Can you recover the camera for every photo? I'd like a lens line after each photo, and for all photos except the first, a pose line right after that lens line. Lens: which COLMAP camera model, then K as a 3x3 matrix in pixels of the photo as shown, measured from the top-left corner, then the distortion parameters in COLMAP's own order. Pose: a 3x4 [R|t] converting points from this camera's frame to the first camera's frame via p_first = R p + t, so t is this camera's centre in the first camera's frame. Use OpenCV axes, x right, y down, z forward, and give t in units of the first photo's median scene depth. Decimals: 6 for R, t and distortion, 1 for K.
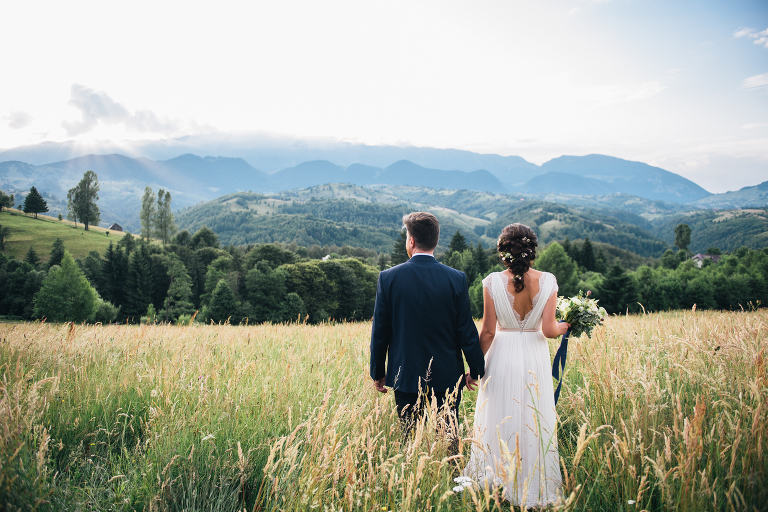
lens RADIAL K [[530.6, 0, 384.3], [0, 530.6, 258.9], [0, 0, 1]] dist [-0.048066, -0.012920]
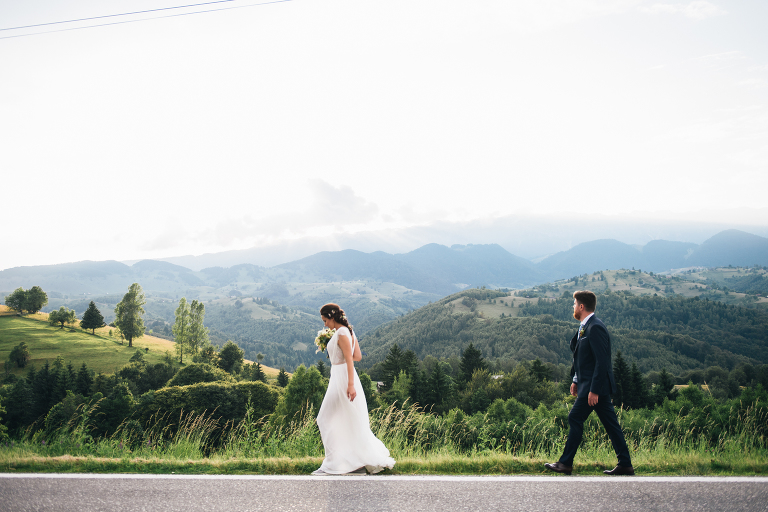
lens RADIAL K [[711.7, 0, 384.1], [0, 711.7, 256.2], [0, 0, 1]] dist [-0.012107, 0.000000]
pose [[0.892687, -0.067710, -0.445561, 0.098278], [-0.006992, 0.986450, -0.163915, -0.002040], [0.450622, 0.149441, 0.880118, 0.012326]]
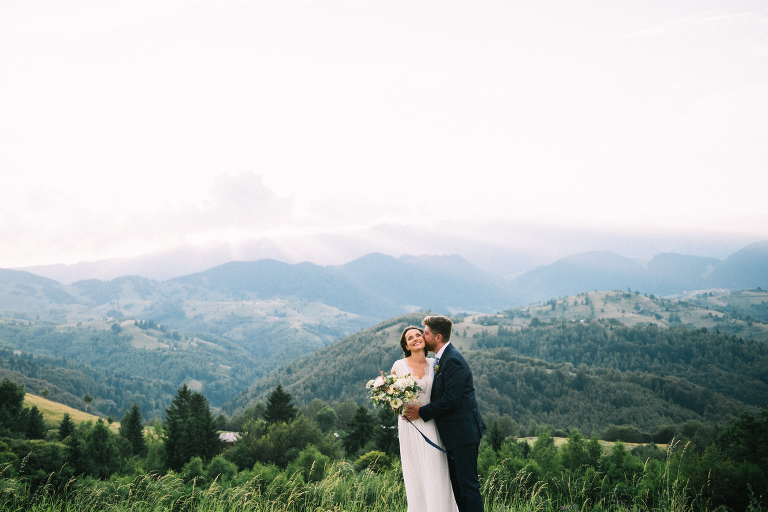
lens RADIAL K [[925.0, 0, 365.3], [0, 925.0, 232.5], [0, 0, 1]] dist [0.063257, 0.000000]
pose [[0.899049, -0.070169, -0.432189, 0.164274], [-0.020171, 0.979390, -0.200971, -0.003806], [0.437383, 0.189400, 0.879104, 0.033208]]
